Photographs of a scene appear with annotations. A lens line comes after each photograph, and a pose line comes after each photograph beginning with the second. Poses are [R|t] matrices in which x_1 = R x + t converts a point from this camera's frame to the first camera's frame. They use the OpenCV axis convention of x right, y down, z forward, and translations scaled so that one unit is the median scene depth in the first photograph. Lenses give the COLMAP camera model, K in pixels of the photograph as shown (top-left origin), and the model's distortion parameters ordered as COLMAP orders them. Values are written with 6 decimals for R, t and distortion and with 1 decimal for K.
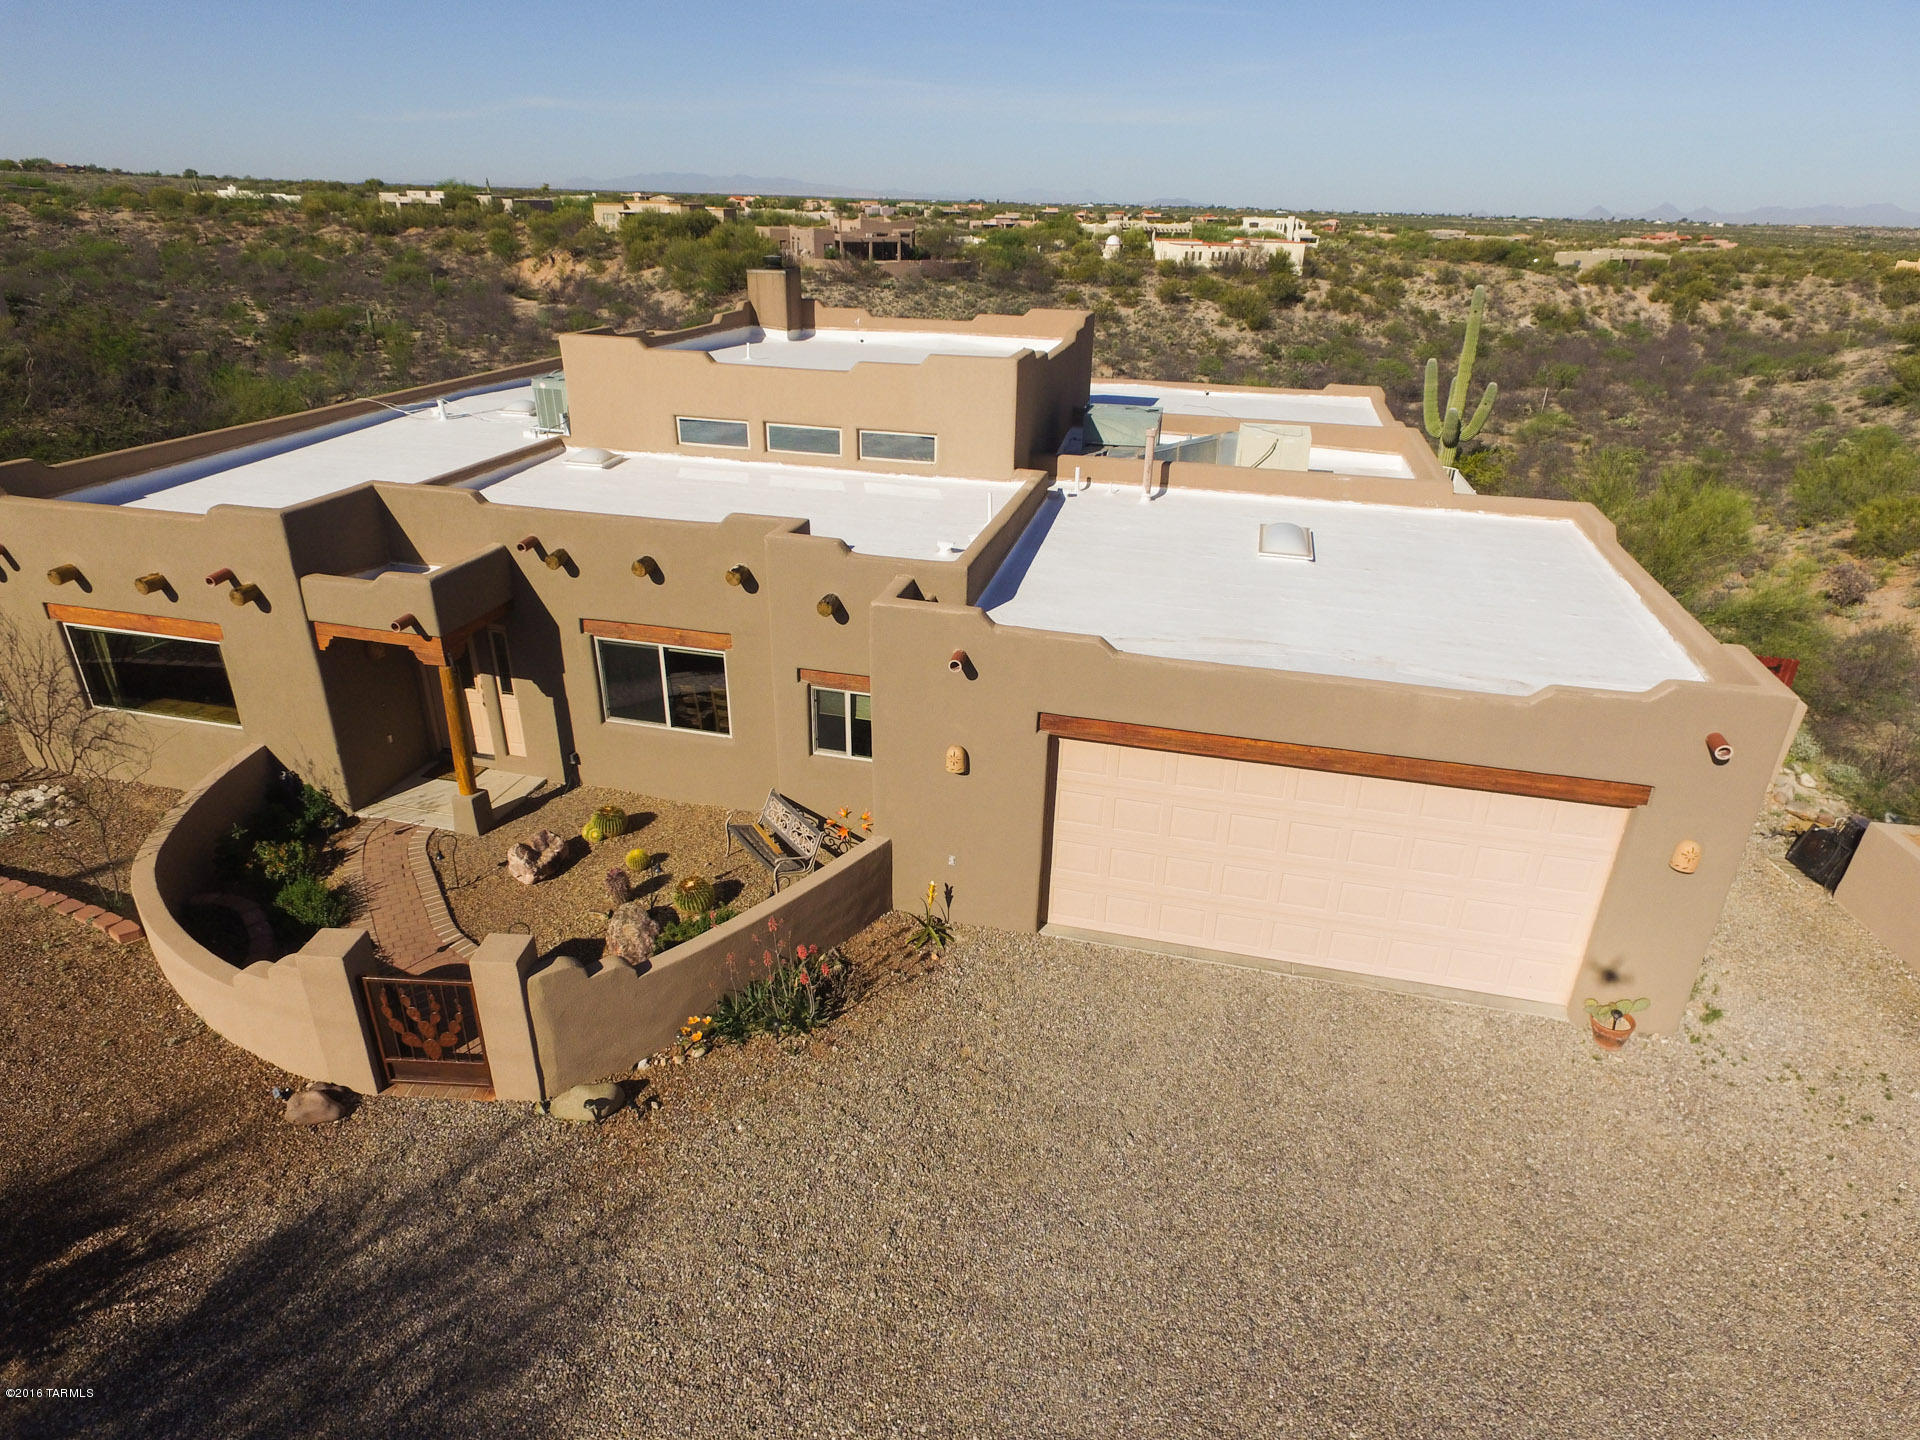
lens RADIAL K [[1117.1, 0, 959.3], [0, 1117.1, 724.8], [0, 0, 1]] dist [-0.008723, 0.013231]
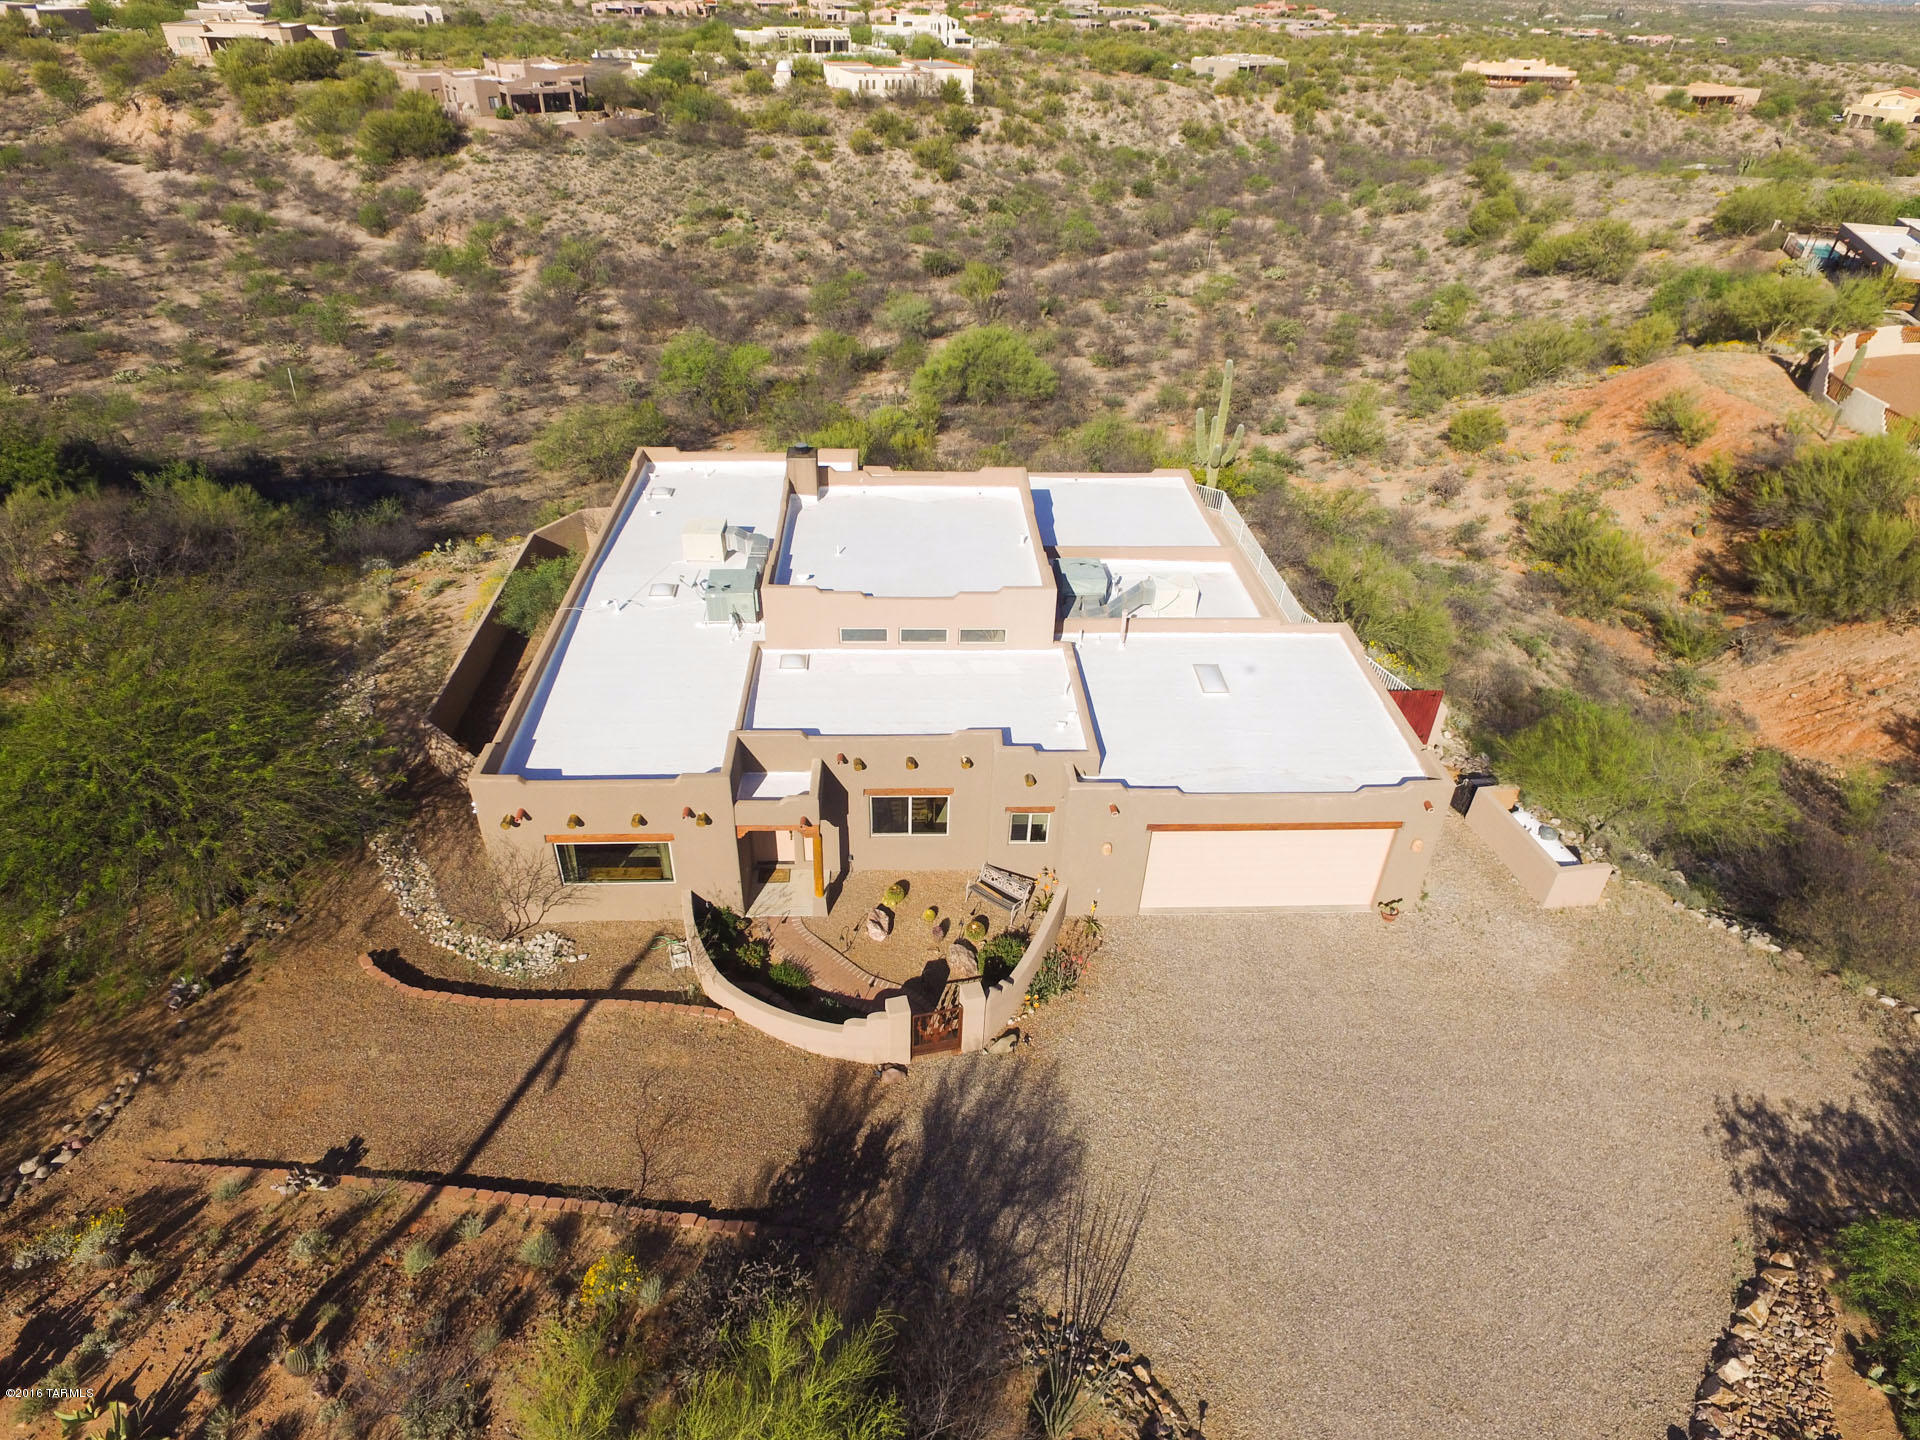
lens RADIAL K [[1119.5, 0, 959.6], [0, 1119.5, 720.9], [0, 0, 1]] dist [-0.011540, 0.016282]
pose [[0.956791, -0.159001, 0.243453, -0.048767], [0.116520, 0.976744, 0.179986, -0.040321], [-0.266409, -0.143842, 0.953066, -0.058195]]
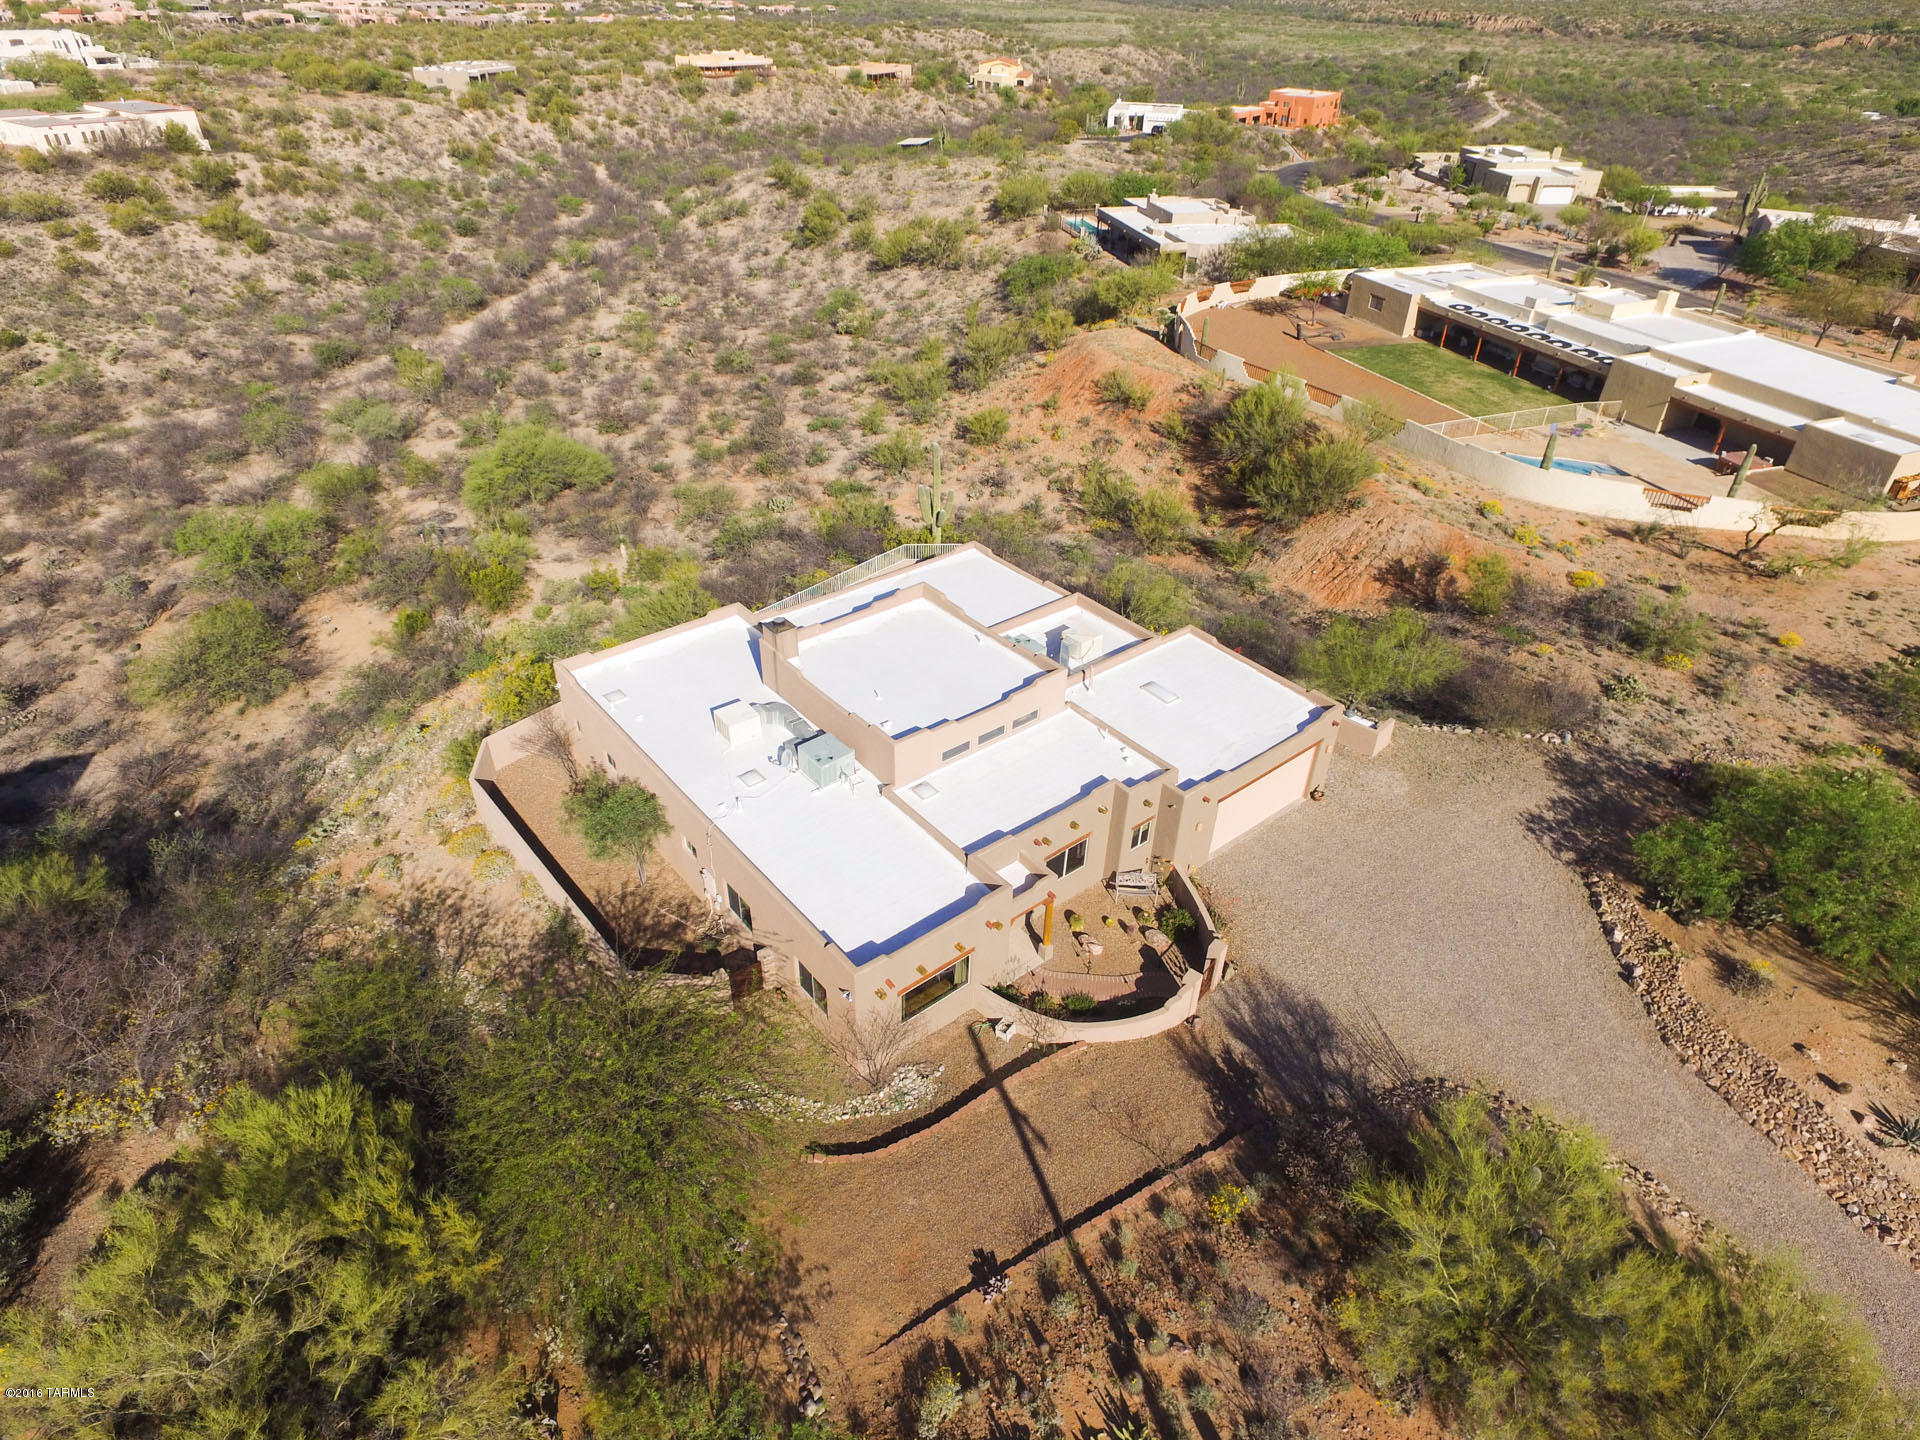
lens RADIAL K [[1119.5, 0, 959.6], [0, 1119.5, 720.9], [0, 0, 1]] dist [-0.011540, 0.016282]
pose [[0.596715, -0.462202, 0.655973, -0.150207], [0.334030, 0.886340, 0.320665, -0.094494], [-0.729627, 0.027769, 0.683282, -0.041123]]
